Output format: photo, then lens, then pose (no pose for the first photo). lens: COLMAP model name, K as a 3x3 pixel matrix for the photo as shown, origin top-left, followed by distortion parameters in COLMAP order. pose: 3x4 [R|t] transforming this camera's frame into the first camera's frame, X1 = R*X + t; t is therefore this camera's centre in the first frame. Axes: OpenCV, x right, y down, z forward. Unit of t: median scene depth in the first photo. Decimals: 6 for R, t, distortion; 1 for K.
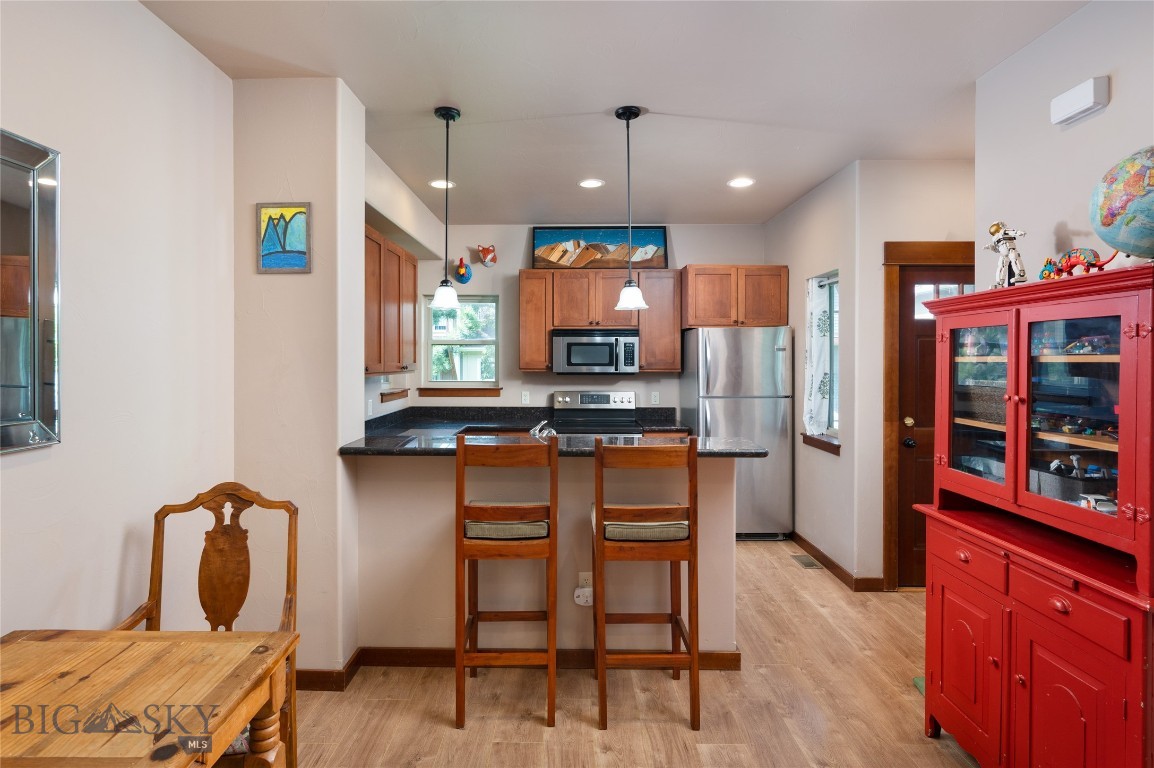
lens RADIAL K [[600.8, 0, 556.9], [0, 600.8, 364.7], [0, 0, 1]] dist [-0.004654, -0.000391]
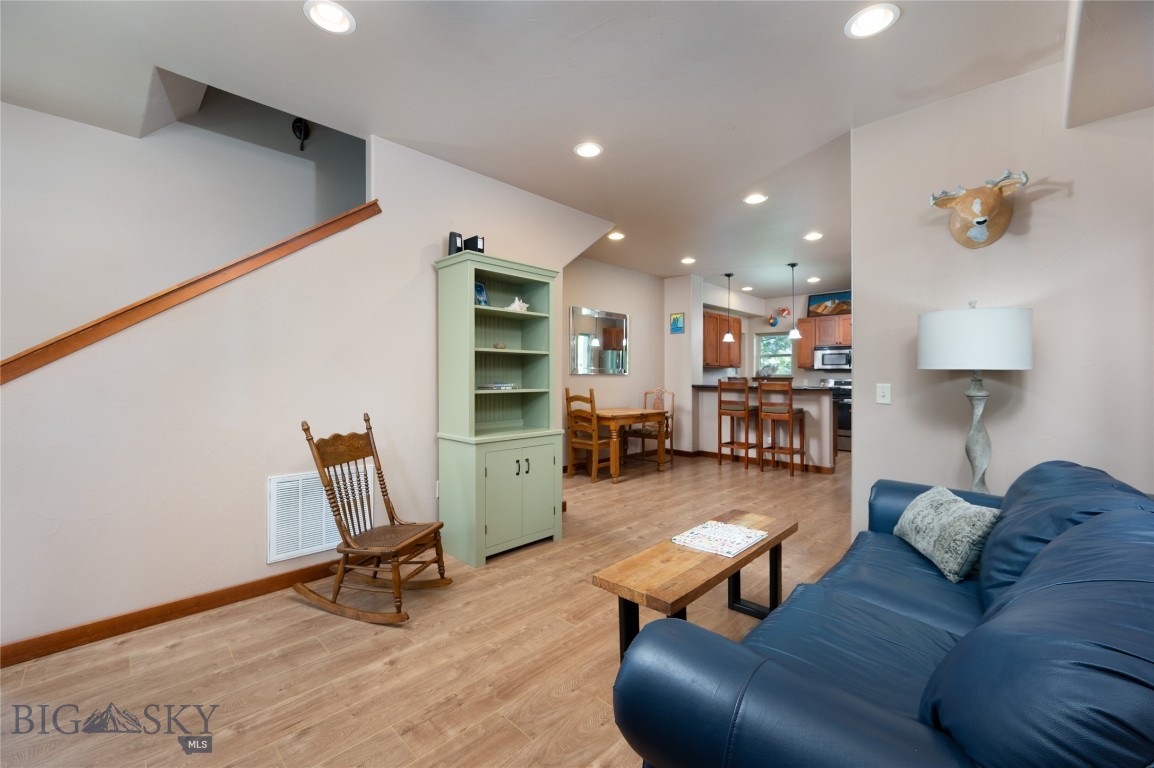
lens RADIAL K [[472.1, 0, 575.3], [0, 472.1, 370.3], [0, 0, 1]] dist [0.000623, -0.000004]
pose [[0.727520, -0.007632, -0.686045, 0.535830], [-0.010470, 0.999698, -0.022225, 0.066891], [0.686007, 0.023352, 0.727220, -0.748289]]
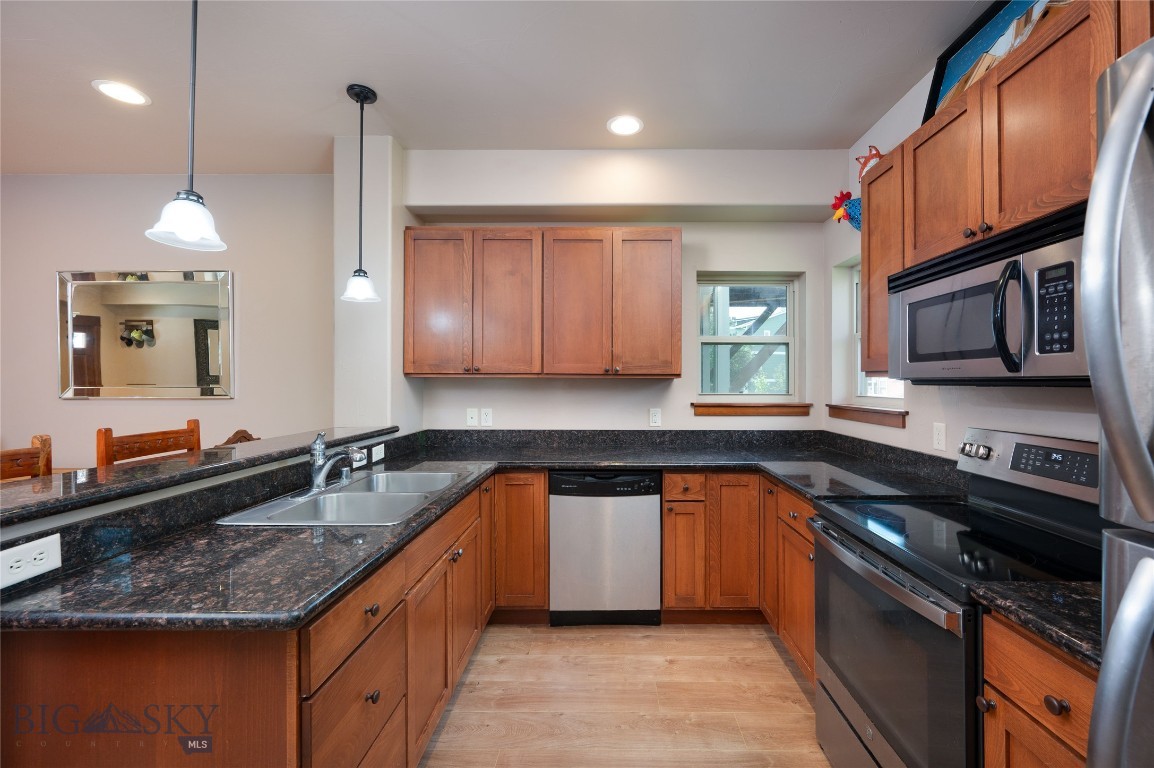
lens RADIAL K [[471.3, 0, 605.5], [0, 471.3, 379.3], [0, 0, 1]] dist [-0.000548, 0.000015]
pose [[0.014768, -0.004932, -0.999879, 0.354901], [-0.013857, 0.999891, -0.005137, 0.019431], [0.999795, 0.013931, 0.014698, 0.864713]]
